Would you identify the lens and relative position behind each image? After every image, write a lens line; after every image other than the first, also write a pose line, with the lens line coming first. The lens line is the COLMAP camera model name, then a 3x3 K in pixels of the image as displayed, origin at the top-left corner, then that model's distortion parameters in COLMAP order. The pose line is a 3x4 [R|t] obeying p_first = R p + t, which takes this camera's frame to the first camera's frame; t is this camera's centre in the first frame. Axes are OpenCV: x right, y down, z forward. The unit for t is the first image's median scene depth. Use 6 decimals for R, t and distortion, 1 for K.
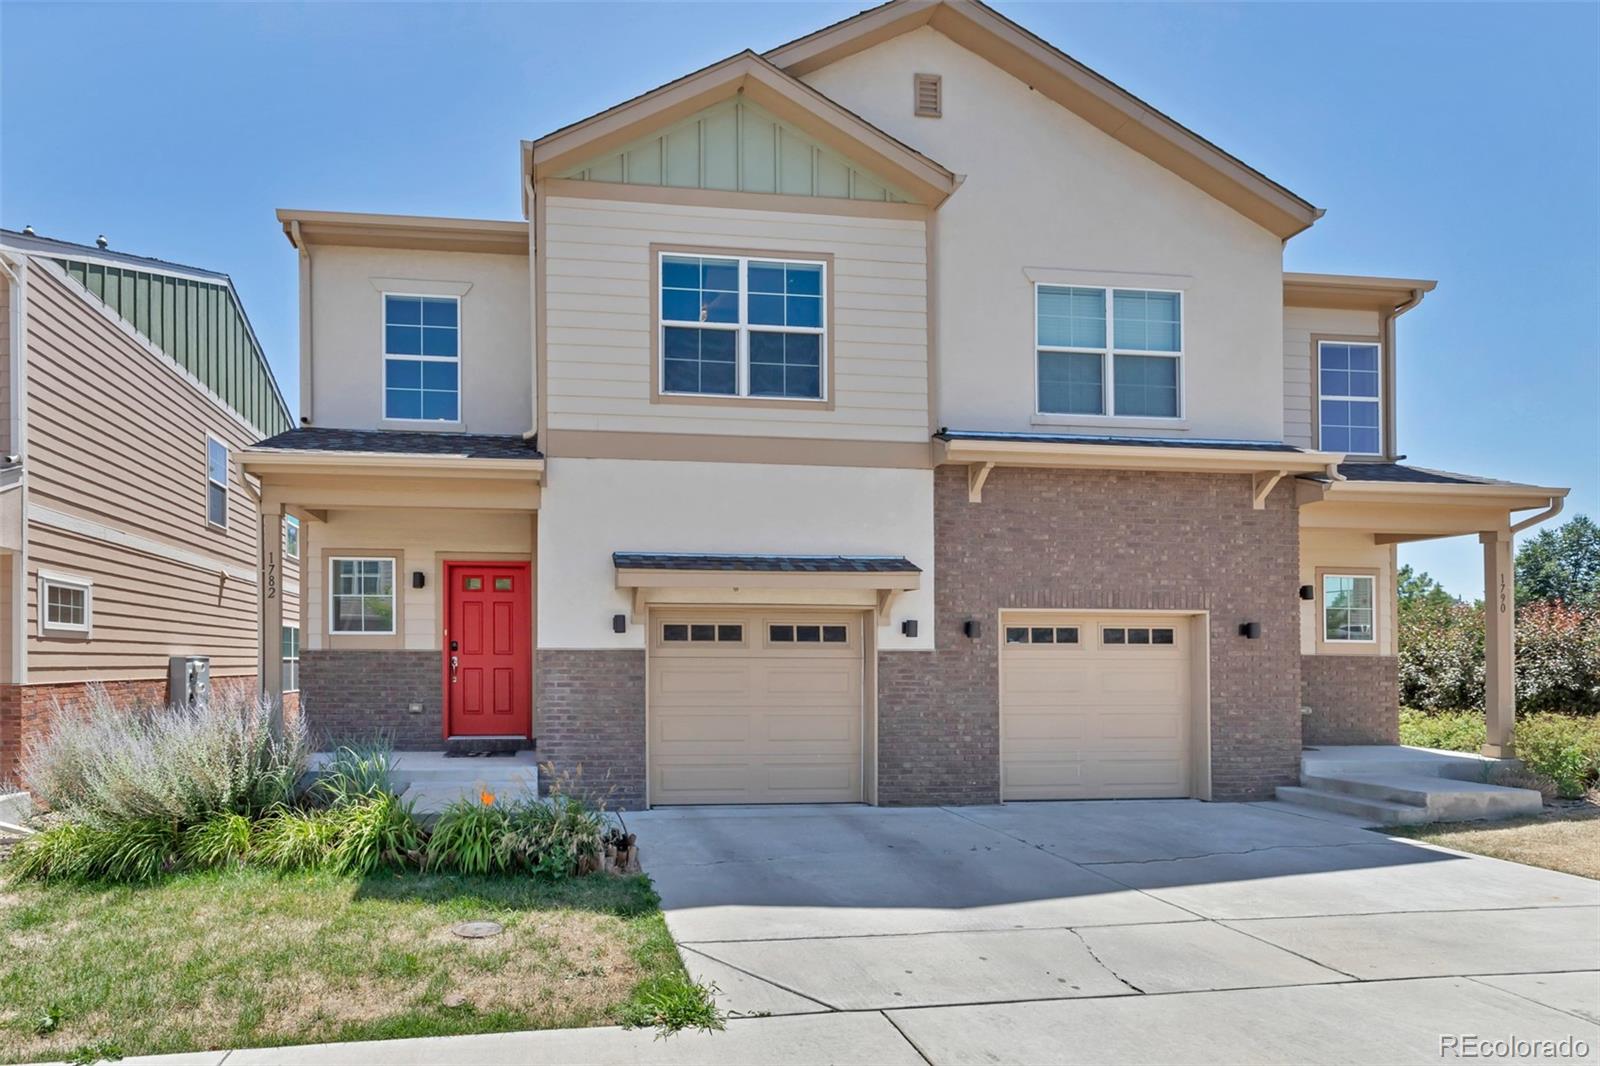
lens RADIAL K [[817.0, 0, 799.3], [0, 817.0, 654.3], [0, 0, 1]] dist [0.001347, -0.000430]
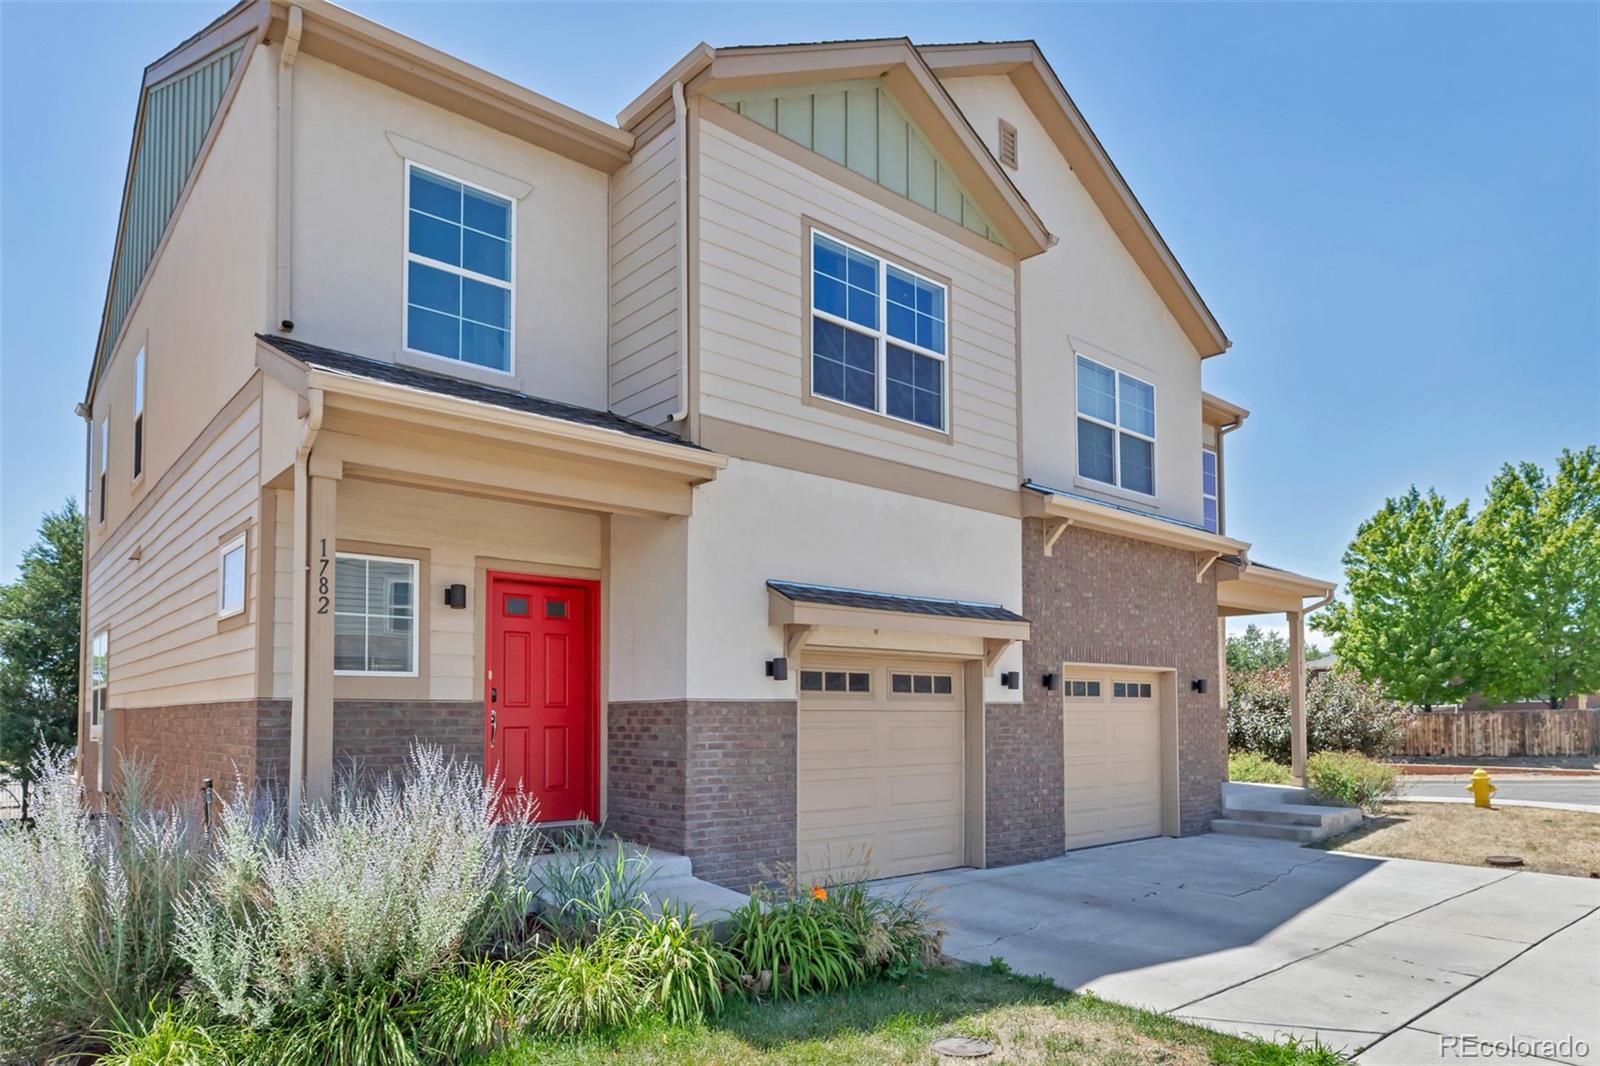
lens RADIAL K [[965.3, 0, 800.1], [0, 965.3, 675.6], [0, 0, 1]] dist [-0.000604, 0.000614]
pose [[0.825329, 0.018405, 0.564352, -0.714519], [-0.000038, 0.999470, -0.032539, 0.000099], [-0.564652, 0.026834, 0.824893, 0.196097]]
